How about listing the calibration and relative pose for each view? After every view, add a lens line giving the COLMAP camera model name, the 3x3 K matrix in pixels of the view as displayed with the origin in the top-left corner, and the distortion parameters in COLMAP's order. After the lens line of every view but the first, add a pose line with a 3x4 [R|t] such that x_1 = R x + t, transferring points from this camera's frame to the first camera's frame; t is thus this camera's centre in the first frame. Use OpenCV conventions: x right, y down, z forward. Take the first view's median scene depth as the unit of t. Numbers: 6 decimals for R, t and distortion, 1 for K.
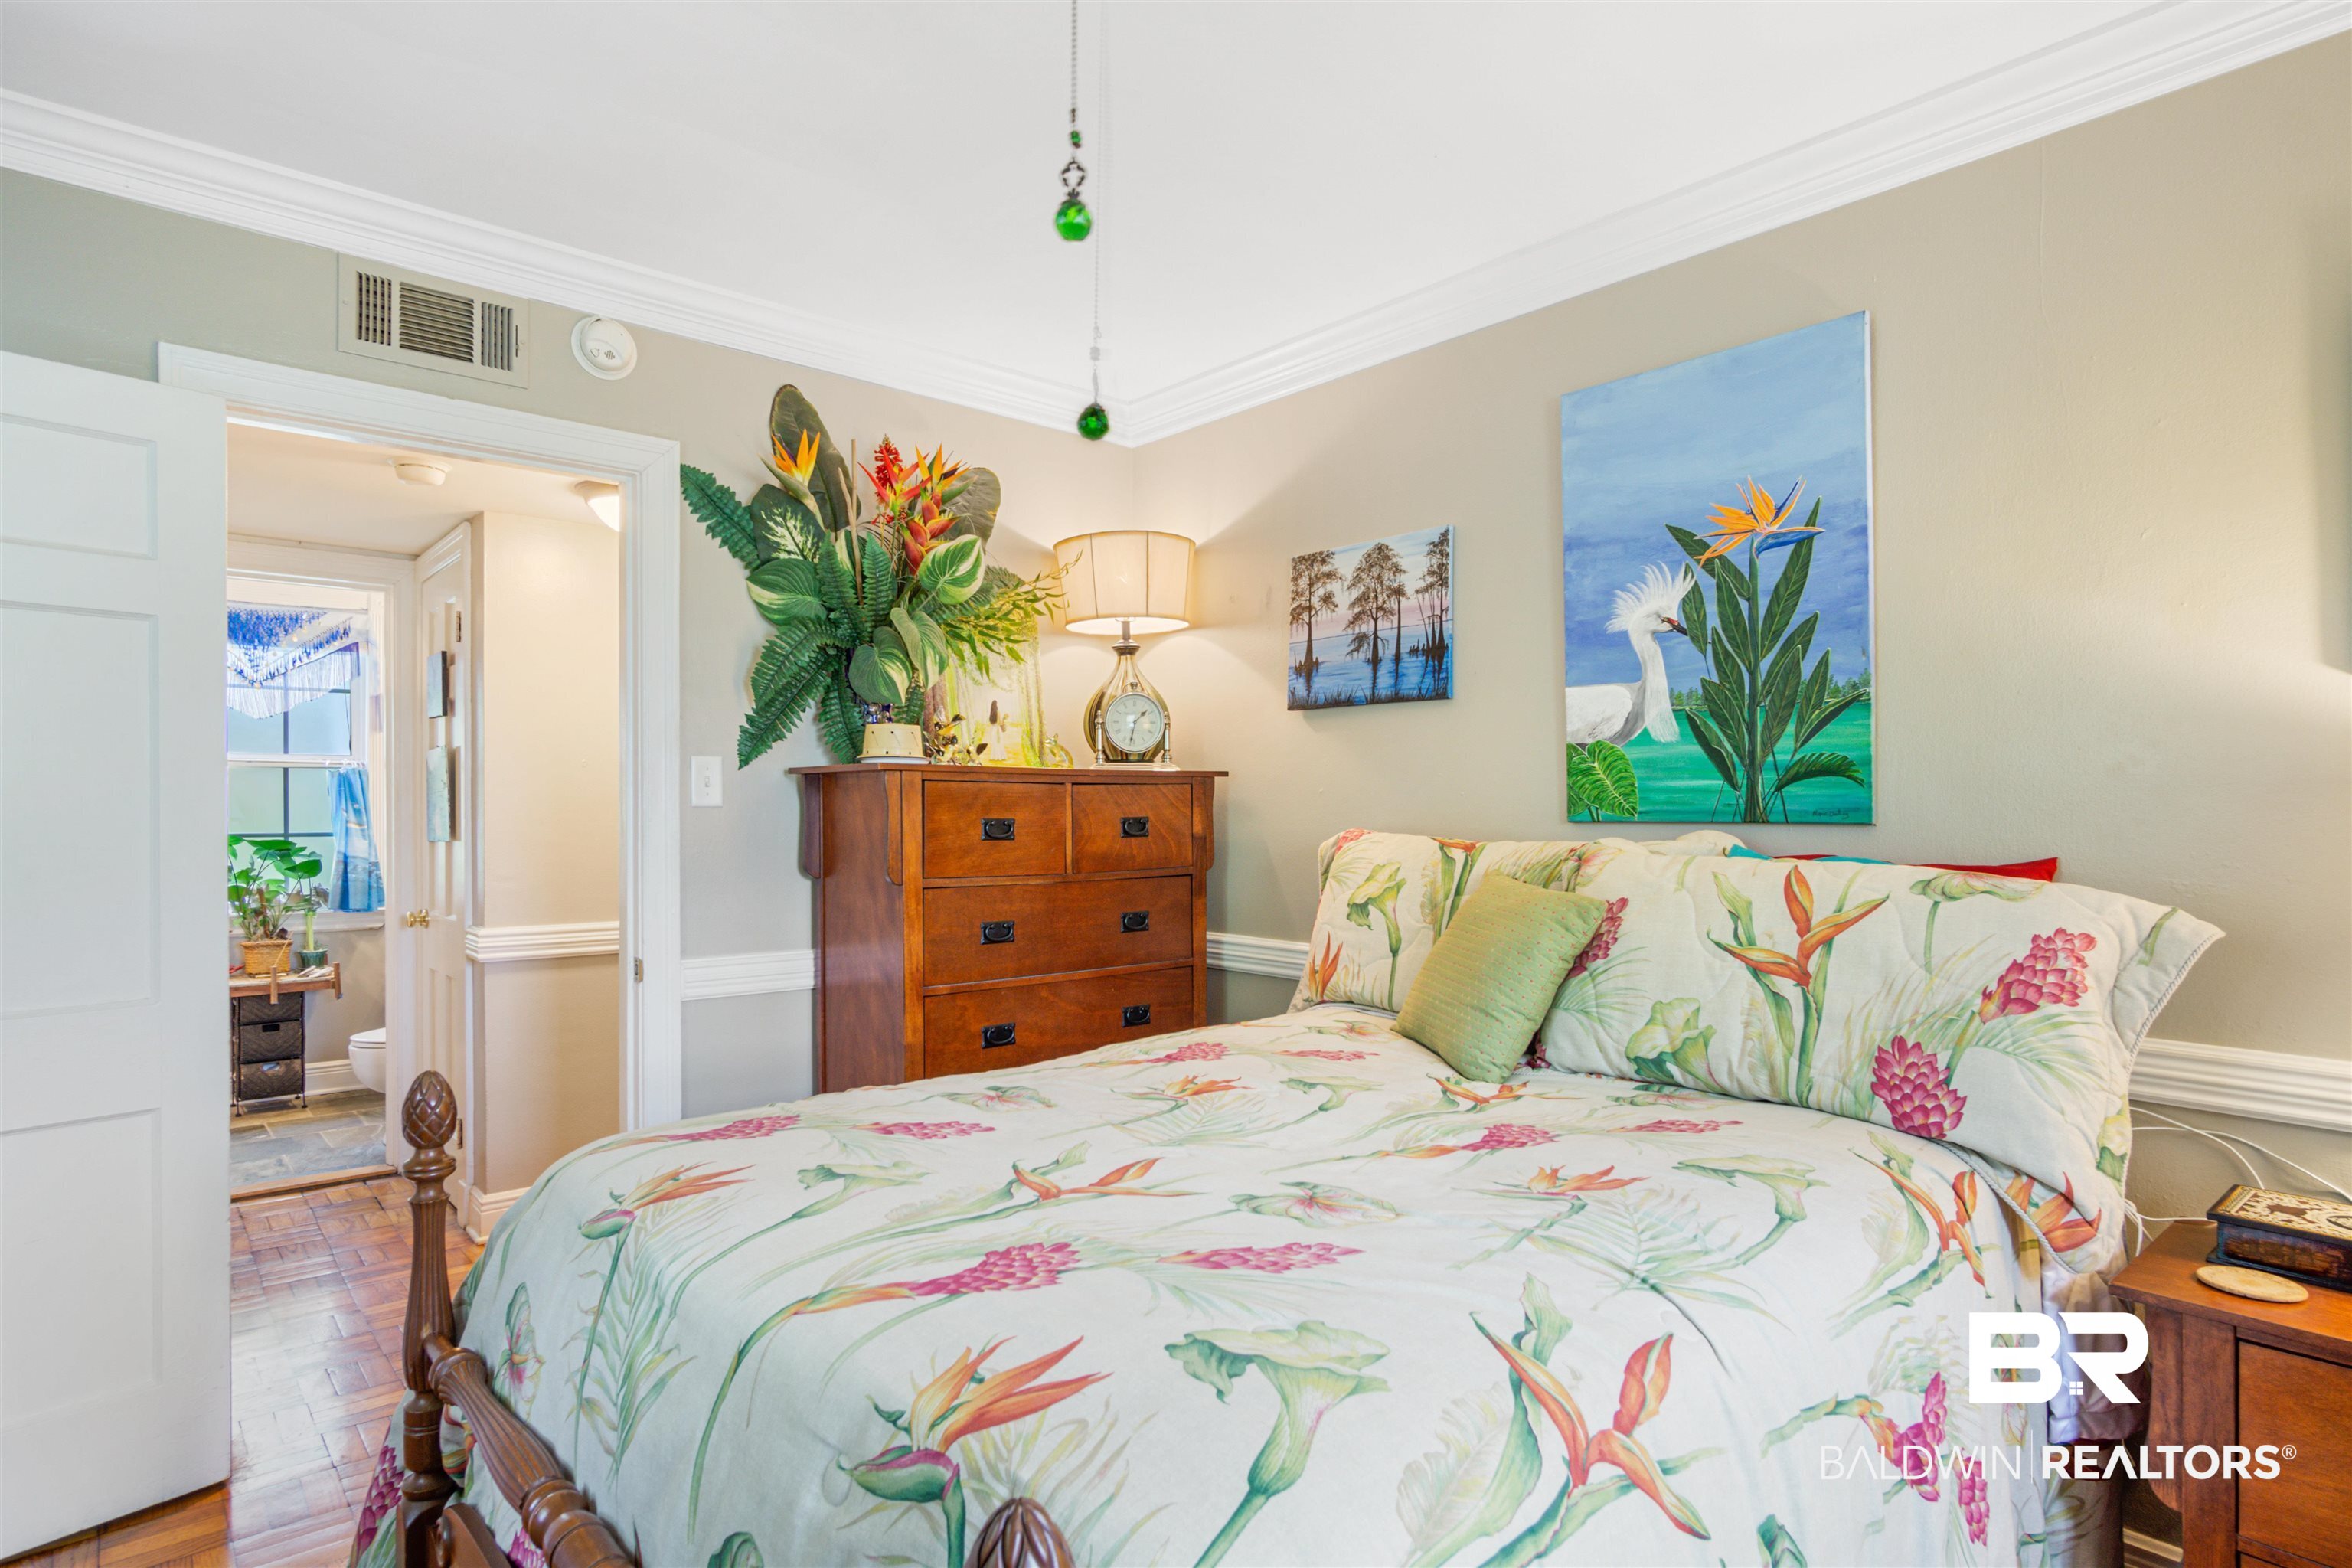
lens RADIAL K [[1263.0, 0, 1170.7], [0, 1263.0, 802.0], [0, 0, 1]] dist [-0.009682, 0.006937]
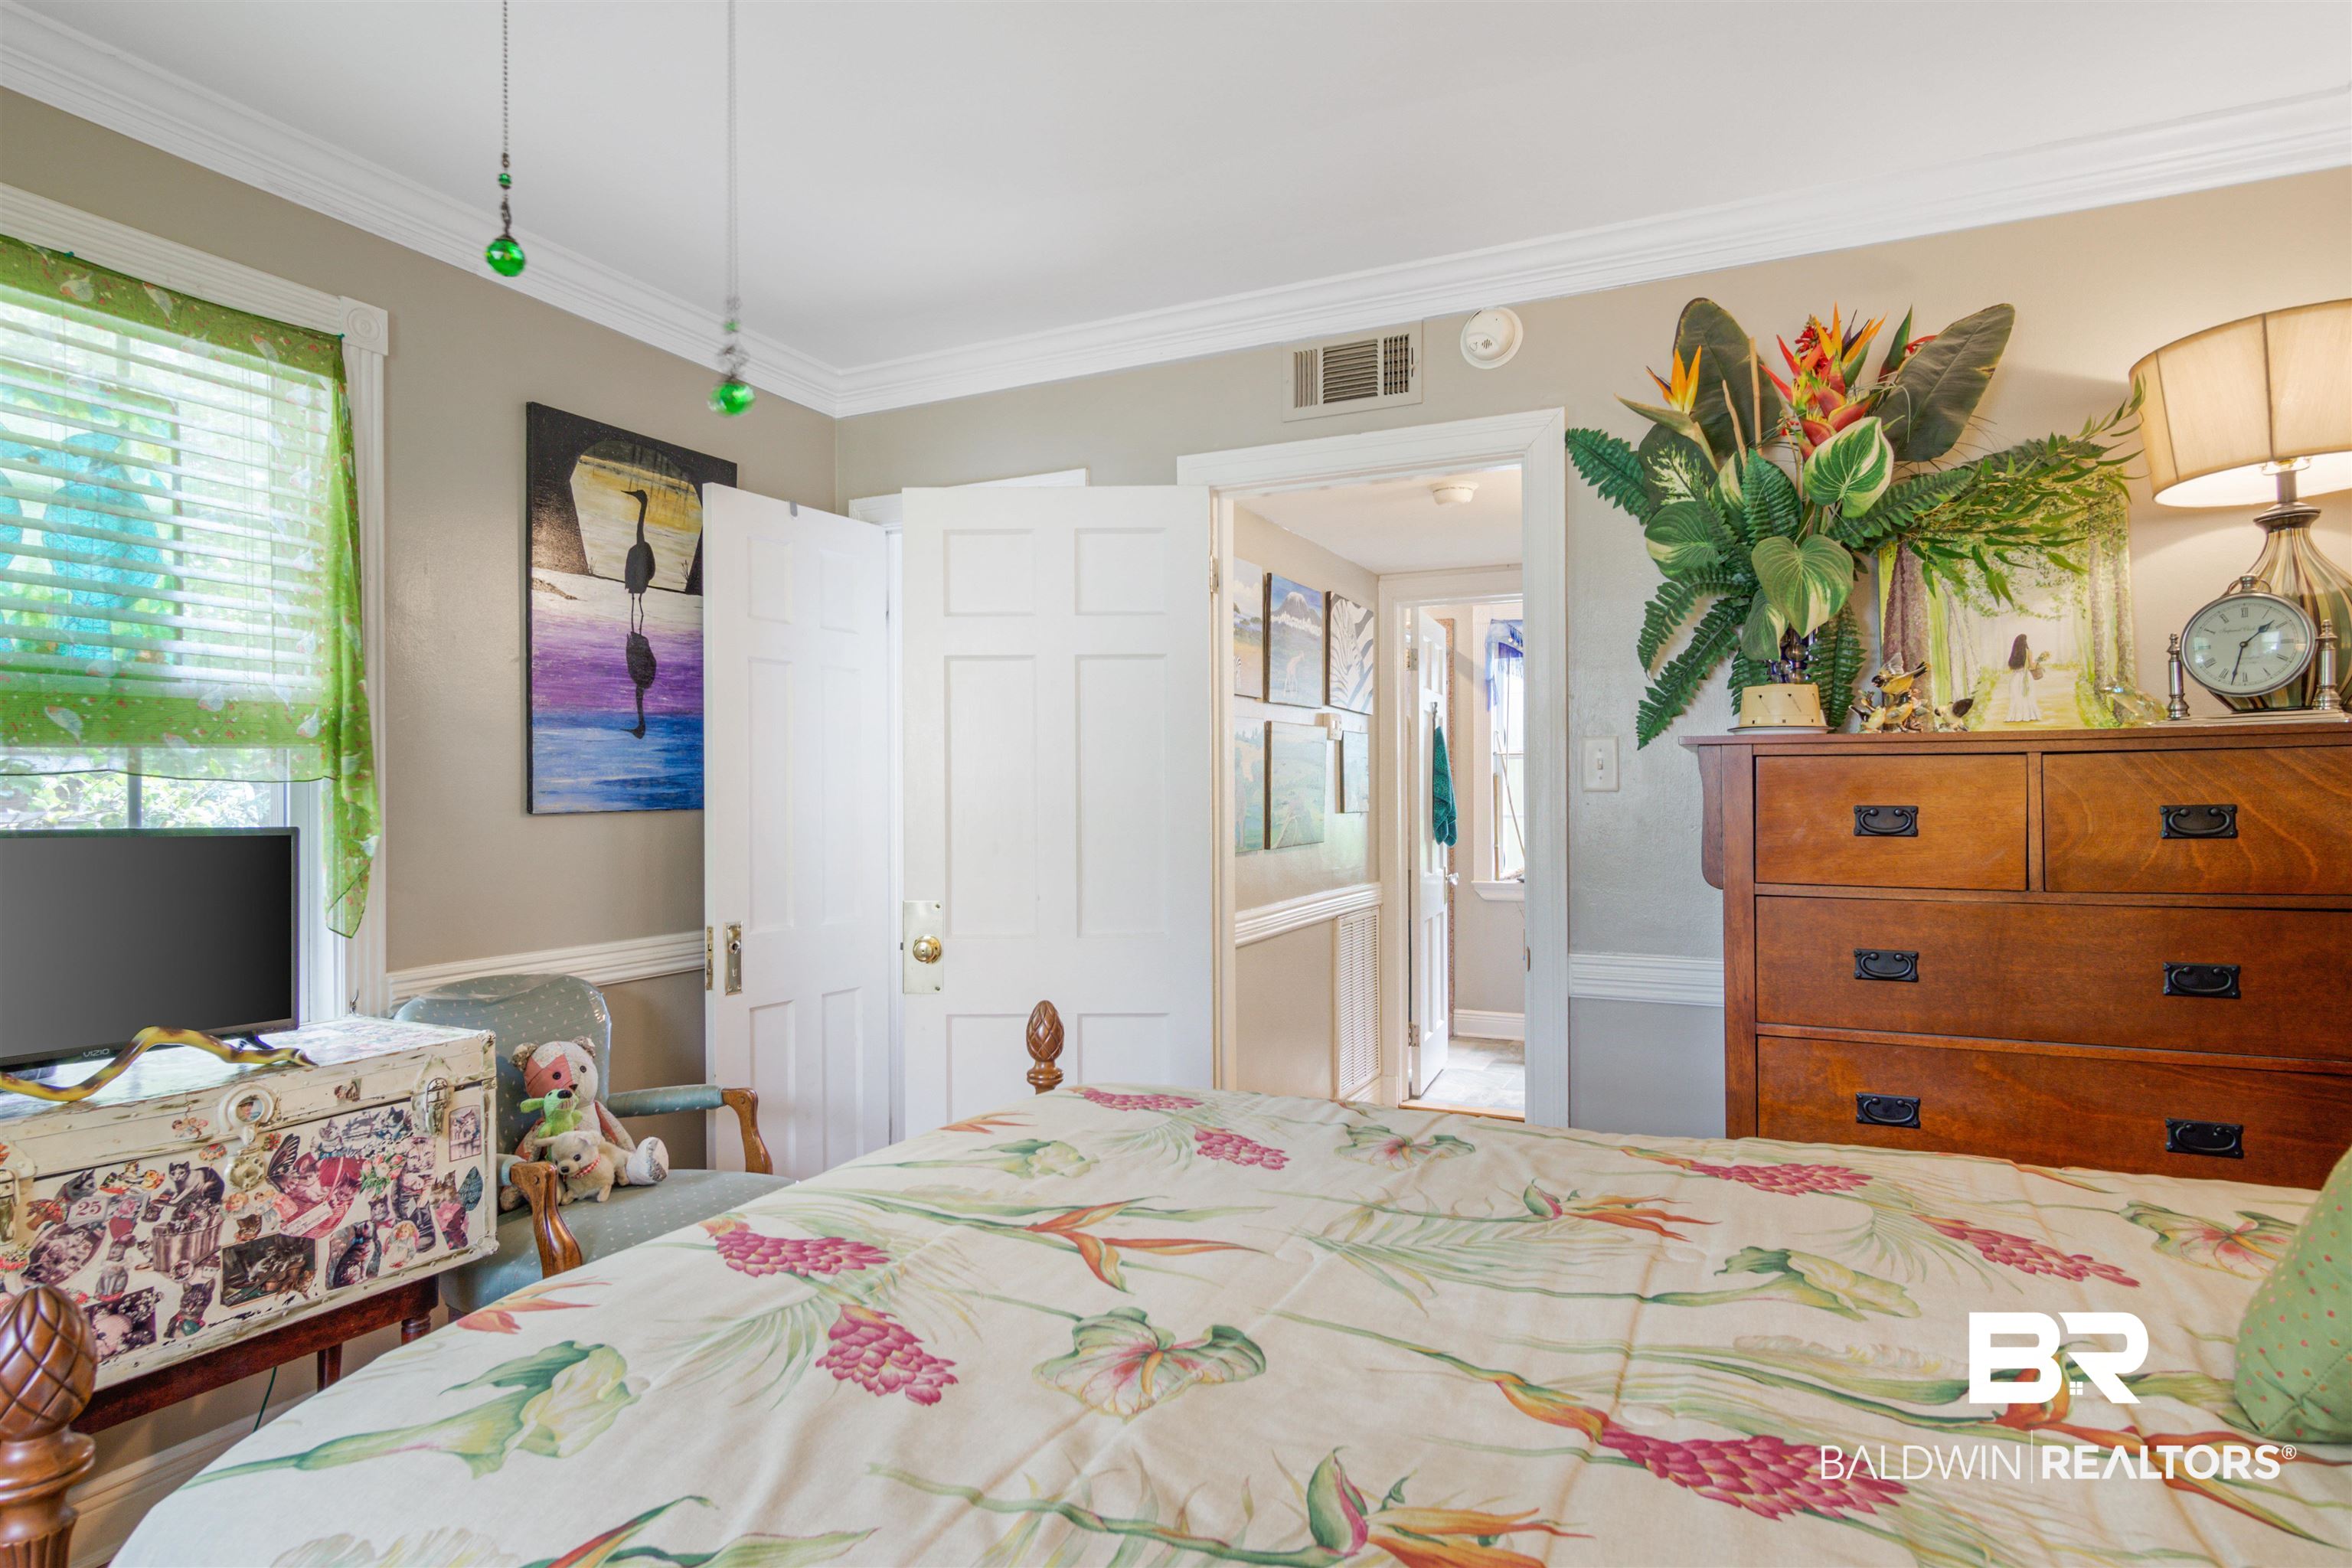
lens RADIAL K [[1263.0, 0, 1162.7], [0, 1263.0, 784.1], [0, 0, 1]] dist [-0.009682, 0.006937]
pose [[0.388715, -0.009160, -0.921313, 0.368136], [0.008299, 0.999945, -0.006440, 0.001989], [0.921321, -0.005142, 0.388769, 0.353942]]
